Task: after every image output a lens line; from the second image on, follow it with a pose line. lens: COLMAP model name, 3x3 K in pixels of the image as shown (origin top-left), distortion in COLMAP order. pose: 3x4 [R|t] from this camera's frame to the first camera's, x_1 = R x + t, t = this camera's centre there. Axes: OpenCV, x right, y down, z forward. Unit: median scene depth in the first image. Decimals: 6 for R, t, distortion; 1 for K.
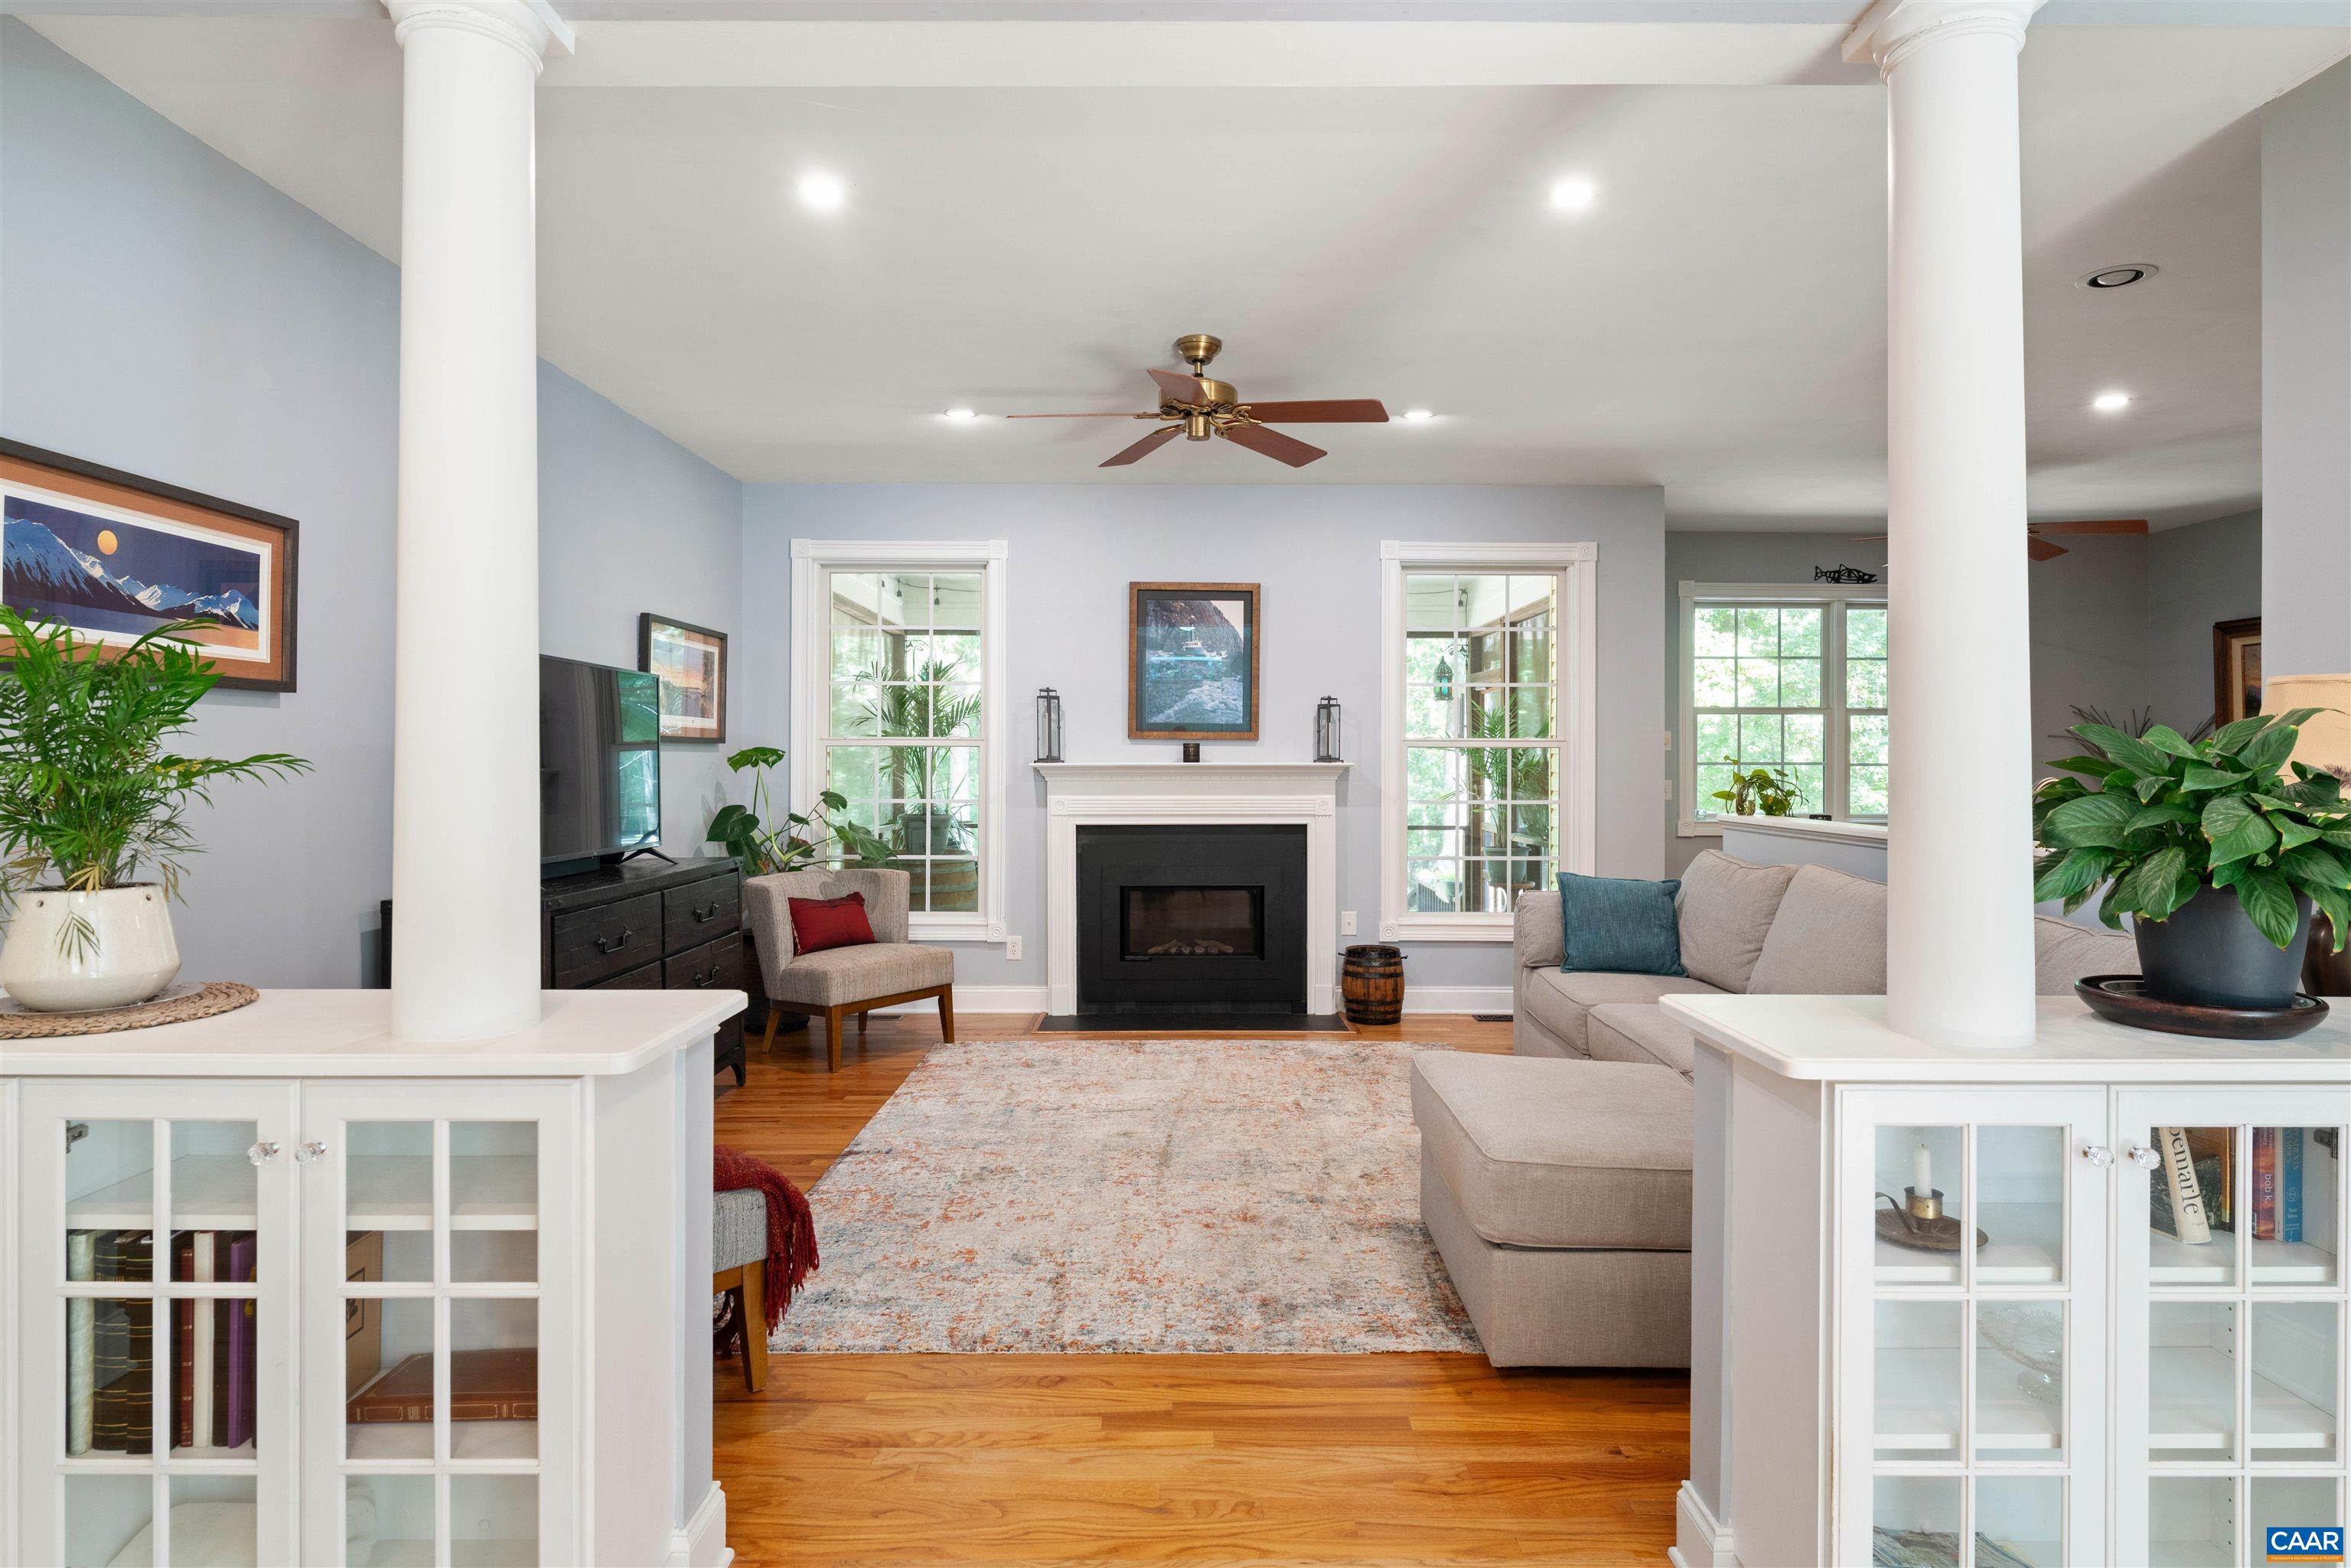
lens RADIAL K [[1252.2, 0, 1191.9], [0, 1252.2, 776.2], [0, 0, 1]] dist [-0.000870, -0.001442]
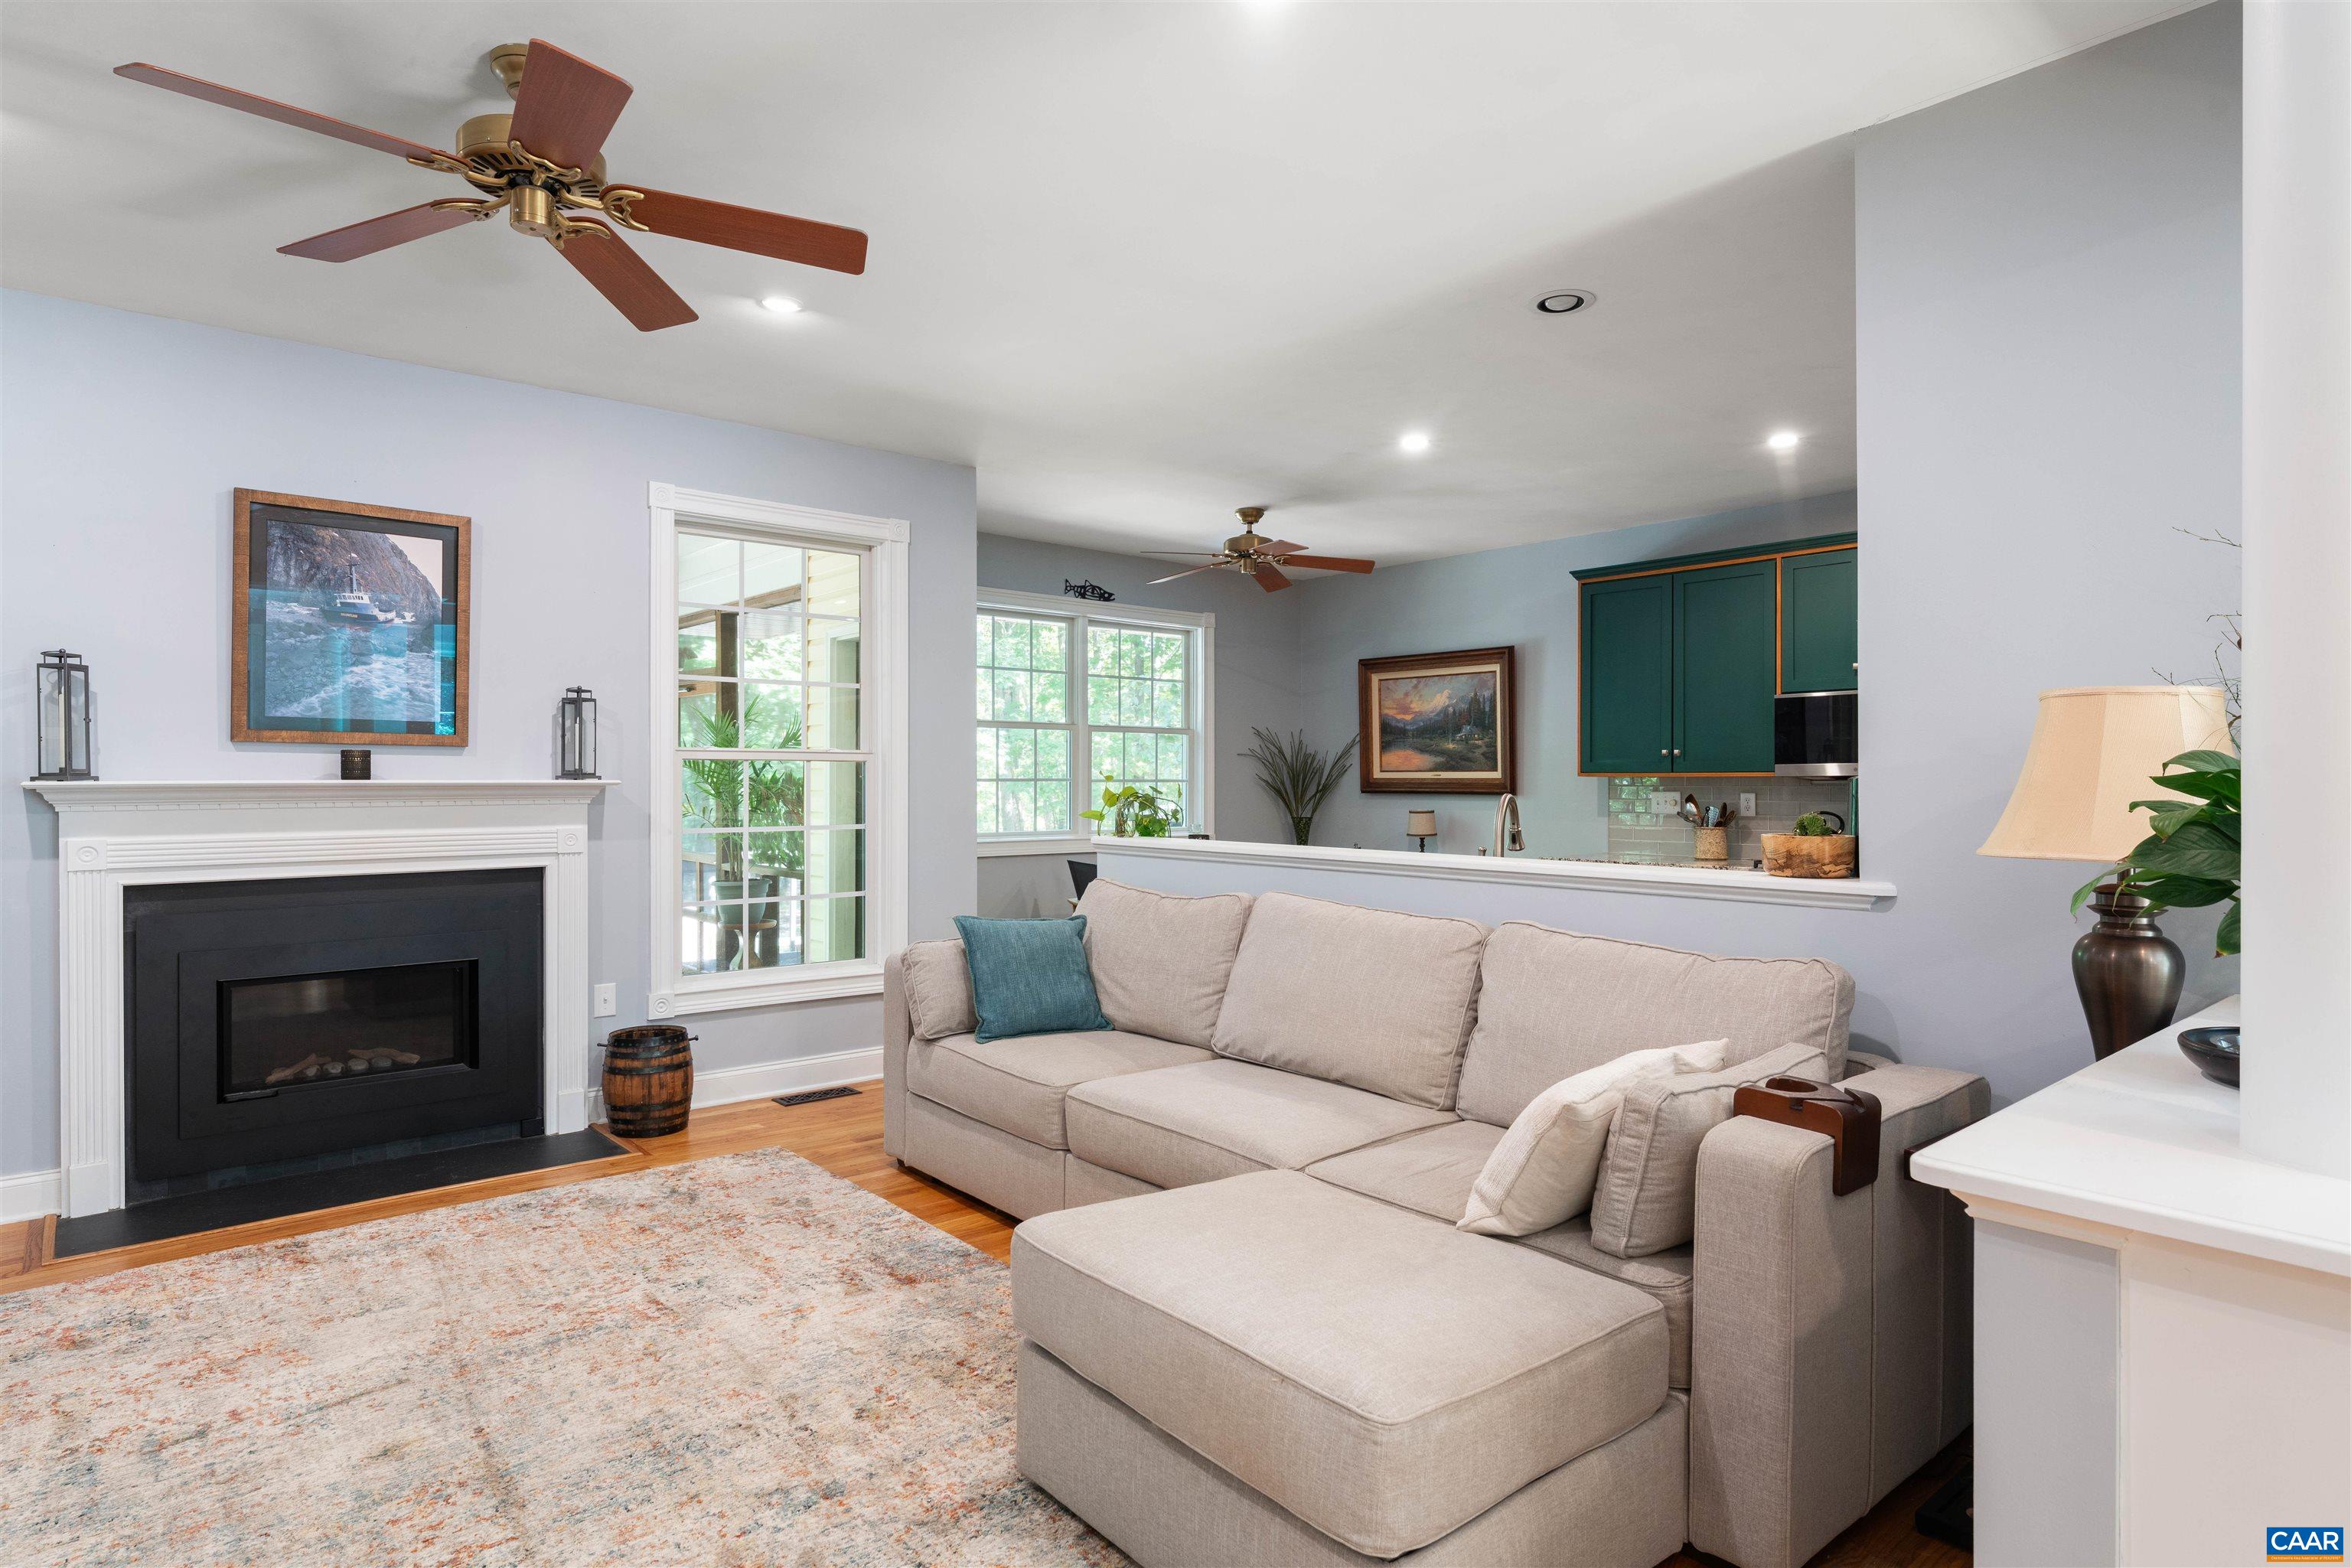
lens RADIAL K [[1252.2, 0, 1148.2], [0, 1252.2, 783.7], [0, 0, 1]] dist [-0.000870, -0.001442]
pose [[0.770560, -0.002928, 0.637360, -0.099253], [0.007539, 0.999961, -0.004520, -0.002773], [-0.637322, 0.008288, 0.770553, 0.246593]]
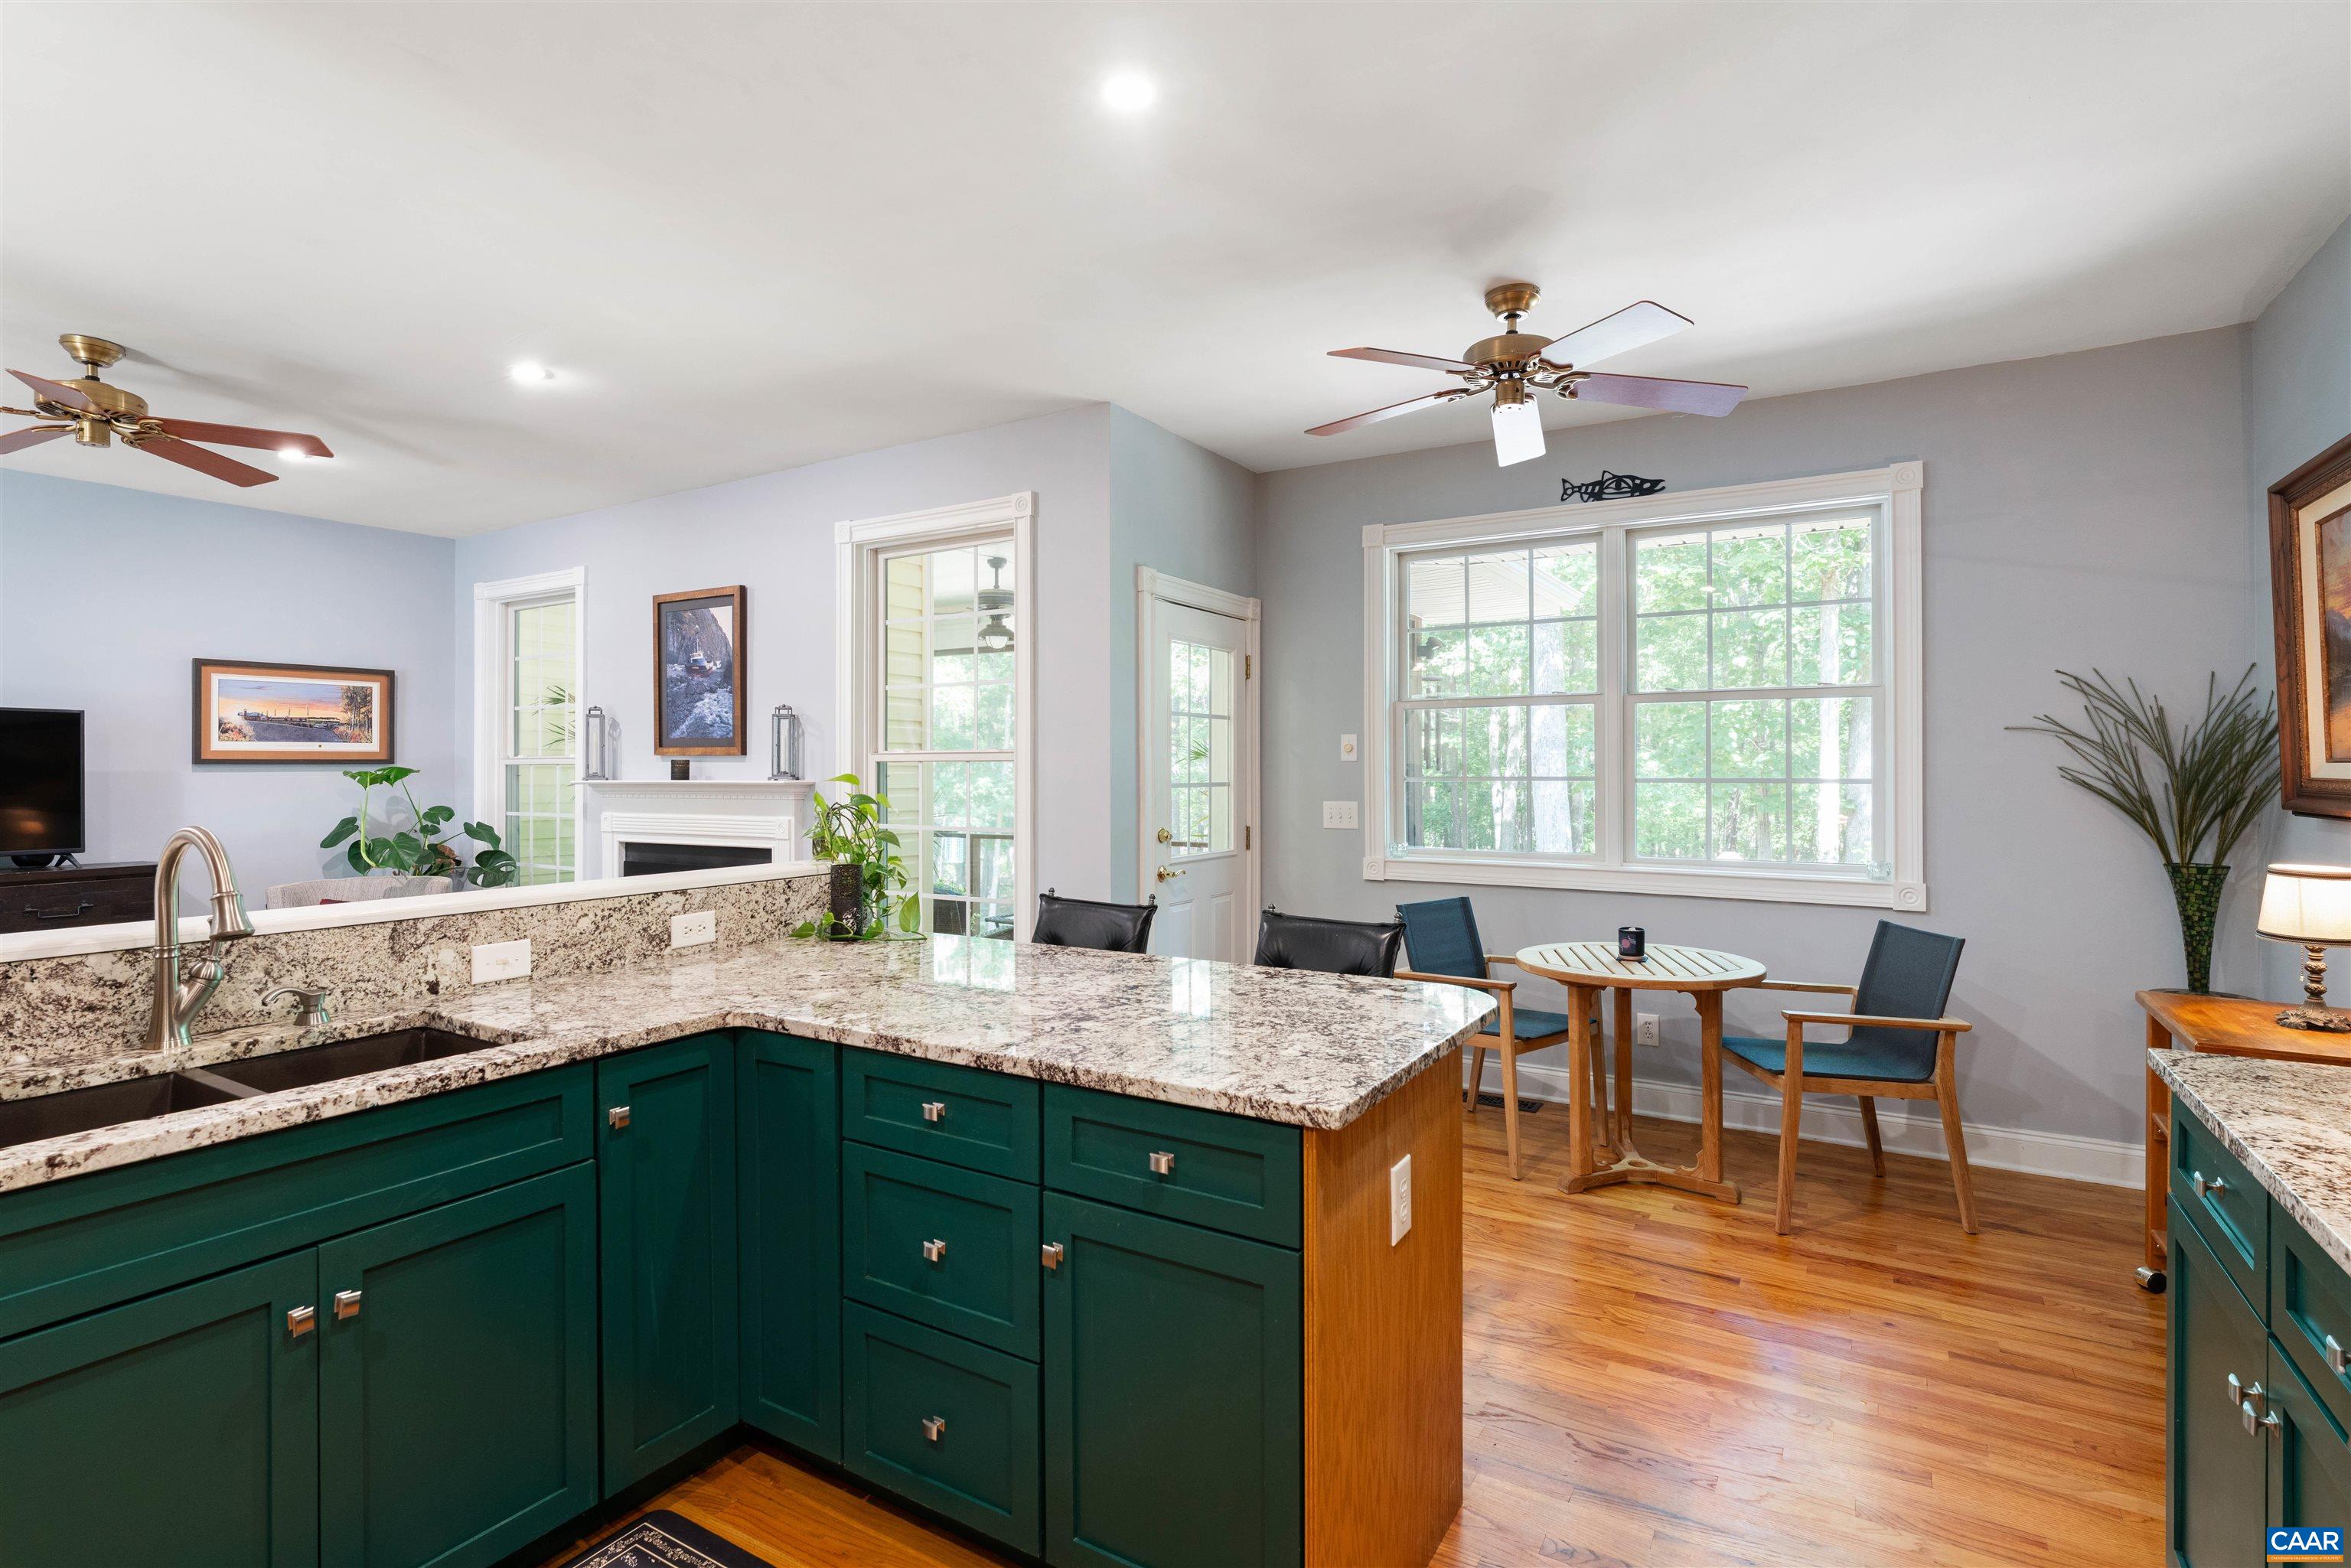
lens RADIAL K [[1156.9, 0, 1136.3], [0, 1156.9, 766.5], [0, 0, 1]] dist [-0.004823, 0.003761]
pose [[0.844254, -0.005079, -0.535920, 0.781435], [-0.000835, 0.999941, -0.010792, -0.012035], [0.535943, 0.009559, 0.844200, 0.452292]]
